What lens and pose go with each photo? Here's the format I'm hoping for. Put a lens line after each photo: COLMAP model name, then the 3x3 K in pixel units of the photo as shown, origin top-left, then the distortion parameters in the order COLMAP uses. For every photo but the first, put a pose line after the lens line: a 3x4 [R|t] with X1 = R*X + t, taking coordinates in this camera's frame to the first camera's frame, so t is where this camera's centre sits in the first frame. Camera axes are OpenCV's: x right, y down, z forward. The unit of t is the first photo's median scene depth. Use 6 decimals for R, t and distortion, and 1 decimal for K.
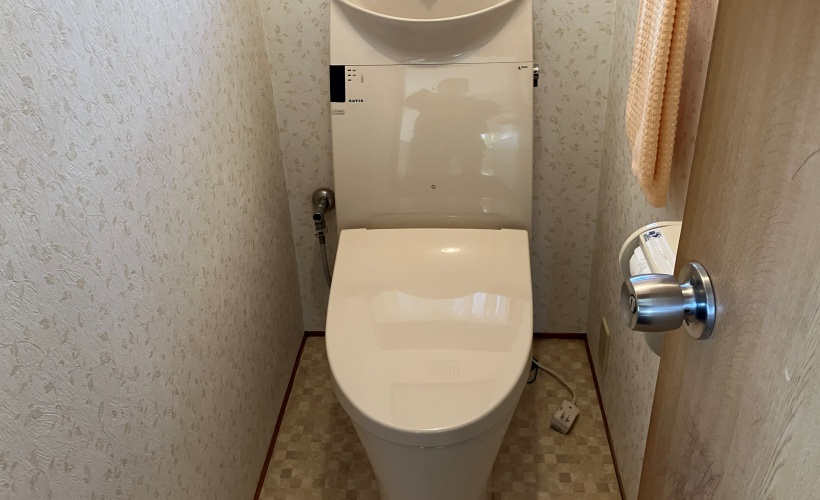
lens RADIAL K [[692.6, 0, 417.2], [0, 692.6, 181.3], [0, 0, 1]] dist [-0.002008, 0.003669]
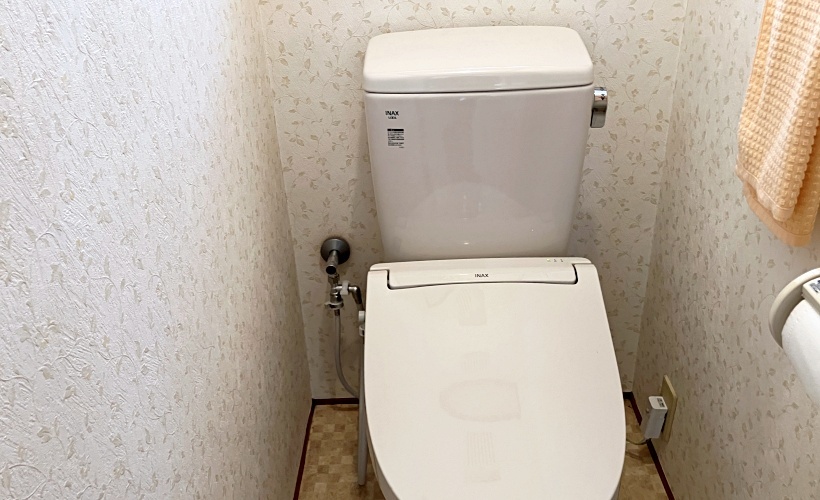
lens RADIAL K [[715.0, 0, 399.7], [0, 715.0, 252.1], [0, 0, 1]] dist [0.007793, -0.016337]
pose [[0.999360, -0.026897, 0.023600, -0.100003], [0.026068, 0.999055, 0.034776, 0.001835], [-0.024513, -0.034138, 0.999116, 0.142980]]
